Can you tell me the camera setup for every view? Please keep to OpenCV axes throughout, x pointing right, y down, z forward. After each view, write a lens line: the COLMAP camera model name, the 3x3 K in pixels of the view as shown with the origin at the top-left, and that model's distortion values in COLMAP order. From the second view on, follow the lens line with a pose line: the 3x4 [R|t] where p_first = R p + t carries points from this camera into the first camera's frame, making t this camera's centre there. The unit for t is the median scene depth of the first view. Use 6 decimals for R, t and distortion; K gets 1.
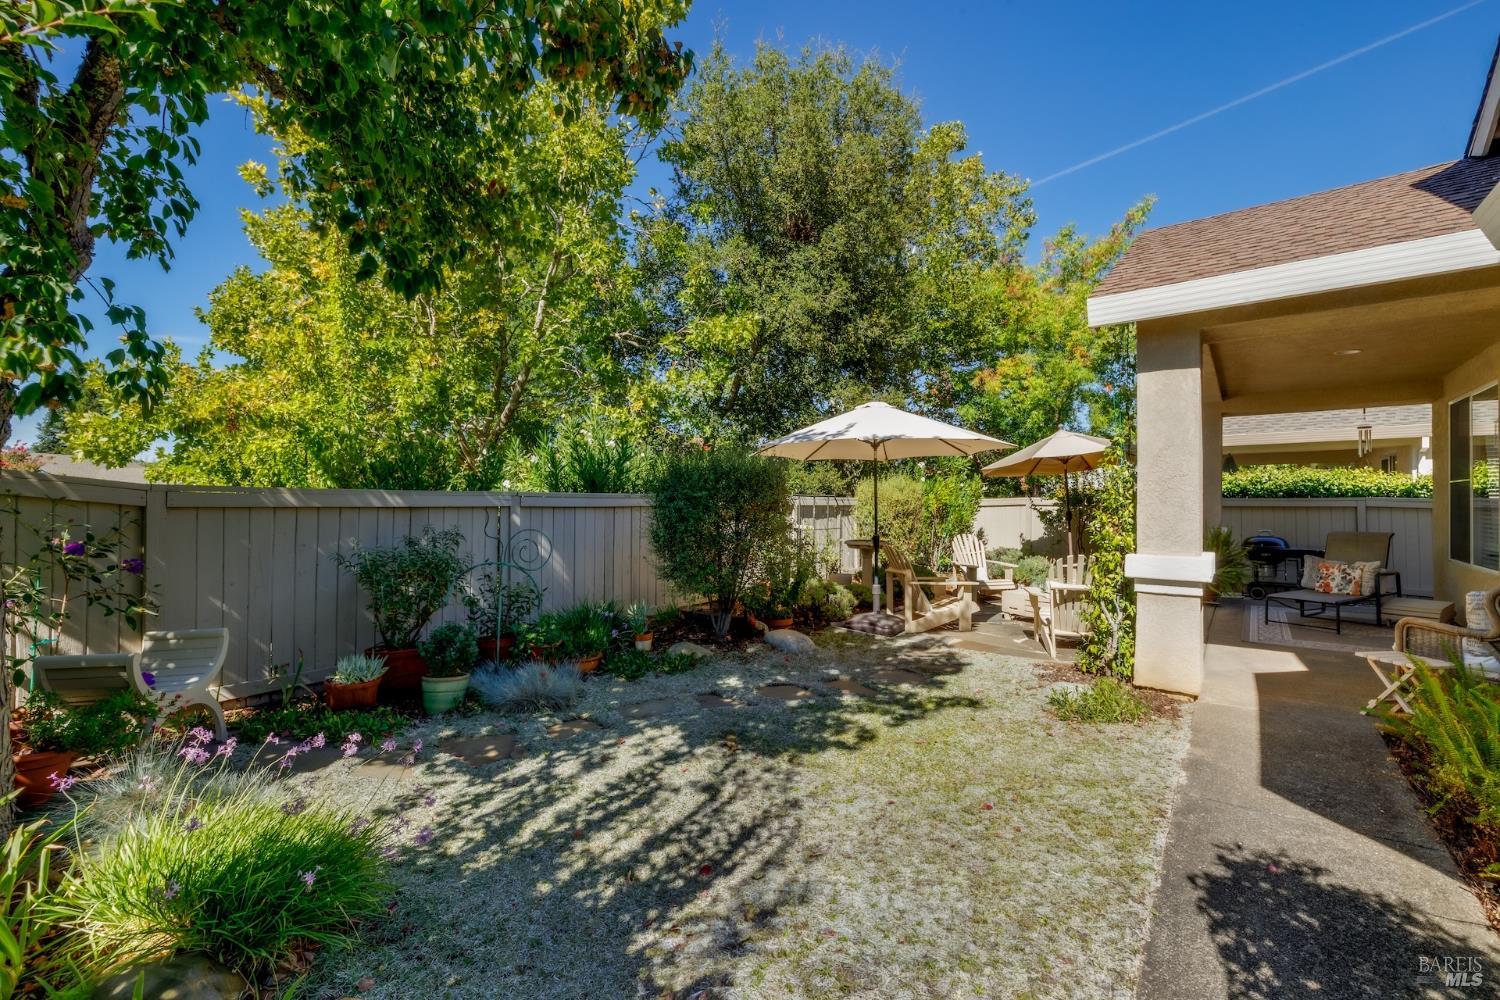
lens RADIAL K [[617.4, 0, 748.7], [0, 617.4, 497.6], [0, 0, 1]] dist [0.003248, -0.001604]
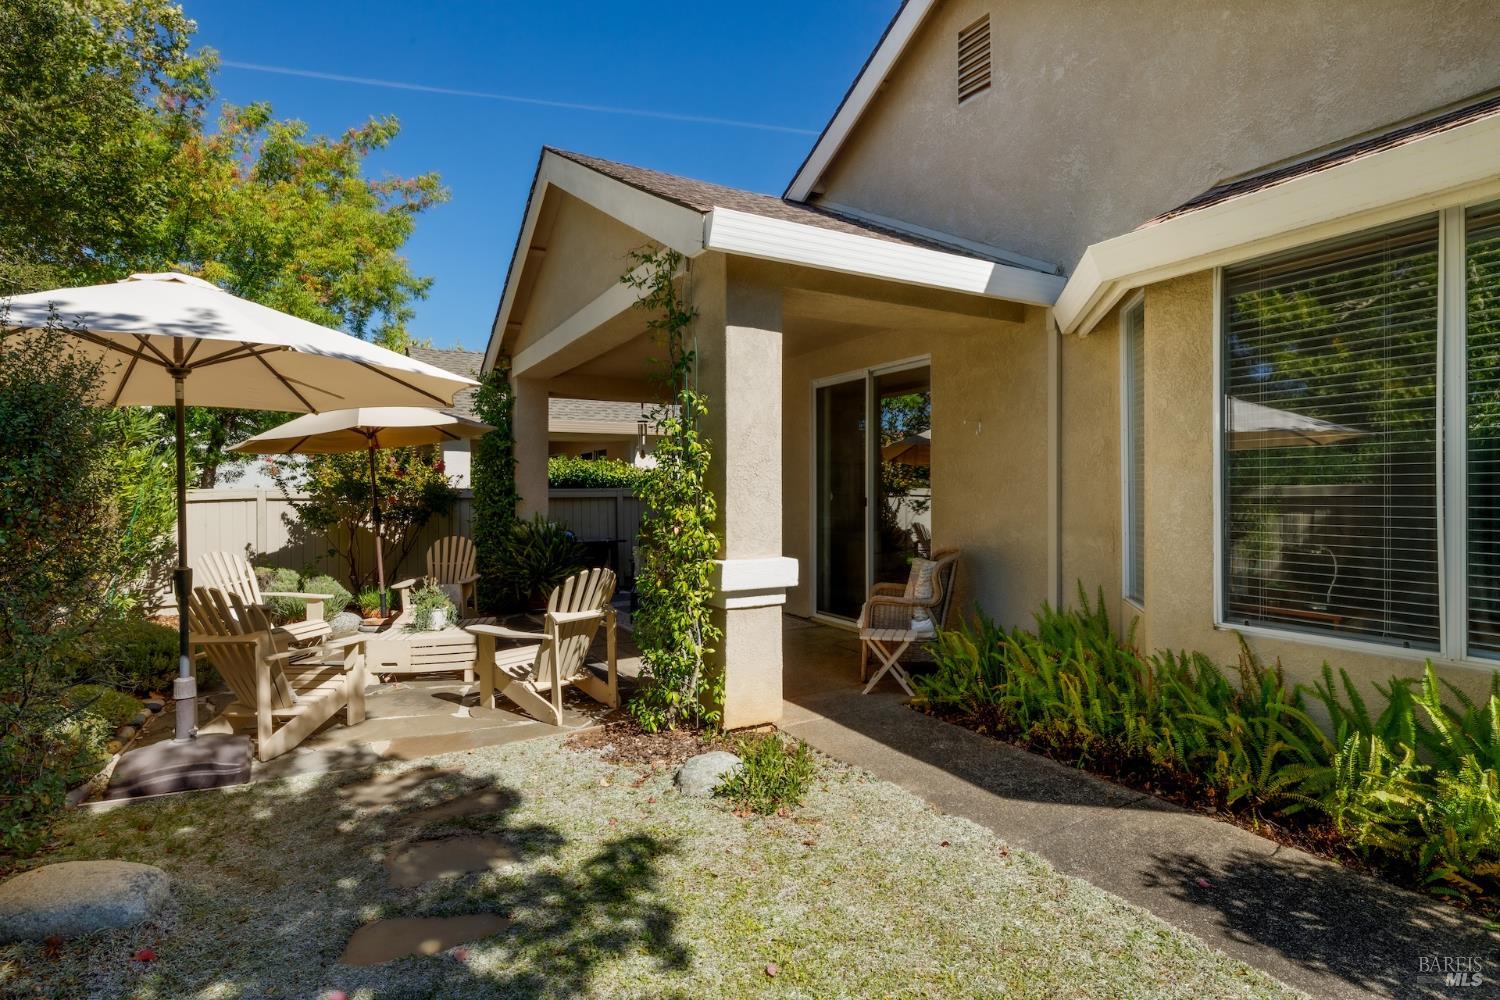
lens RADIAL K [[752.0, 0, 749.3], [0, 752.0, 502.1], [0, 0, 1]] dist [-0.016764, 0.001197]
pose [[0.371751, -0.012758, 0.928245, -0.242693], [-0.004525, 0.999869, 0.015554, 0.004418], [-0.928322, -0.009982, 0.371644, 0.656135]]
